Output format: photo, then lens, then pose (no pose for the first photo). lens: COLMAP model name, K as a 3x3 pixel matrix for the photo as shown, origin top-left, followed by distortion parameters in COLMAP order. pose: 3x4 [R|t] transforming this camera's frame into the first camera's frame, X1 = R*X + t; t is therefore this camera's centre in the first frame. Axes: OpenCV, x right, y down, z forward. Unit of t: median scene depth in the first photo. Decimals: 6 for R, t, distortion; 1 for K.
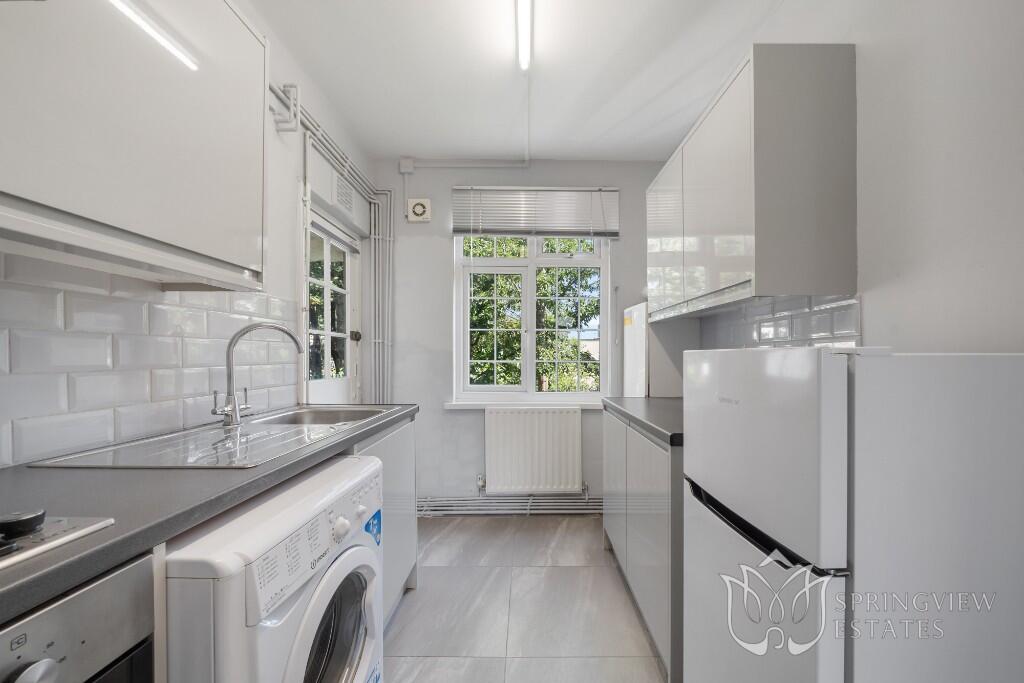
lens RADIAL K [[358.5, 0, 507.3], [0, 358.5, 357.2], [0, 0, 1]] dist [-0.008292, 0.000491]
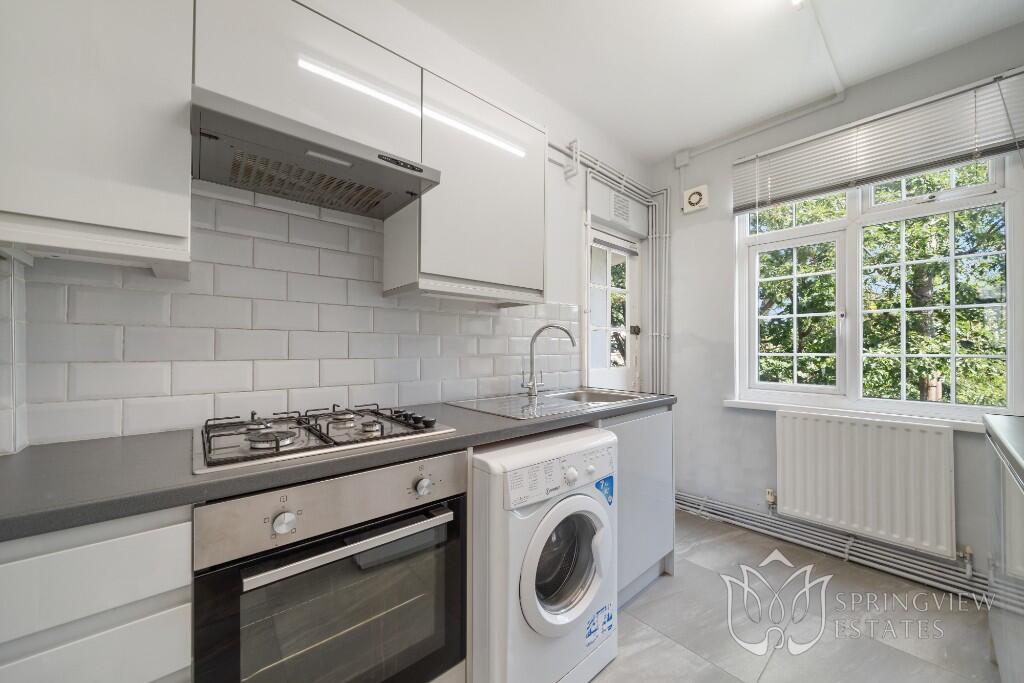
lens RADIAL K [[373.6, 0, 512.0], [0, 373.6, 342.0], [0, 0, 1]] dist [-0.004177, 0.000019]
pose [[0.660063, -0.013302, -0.751092, 0.196027], [-0.002147, 0.999806, -0.019594, 0.000486], [0.751207, 0.014546, 0.659906, -0.046518]]
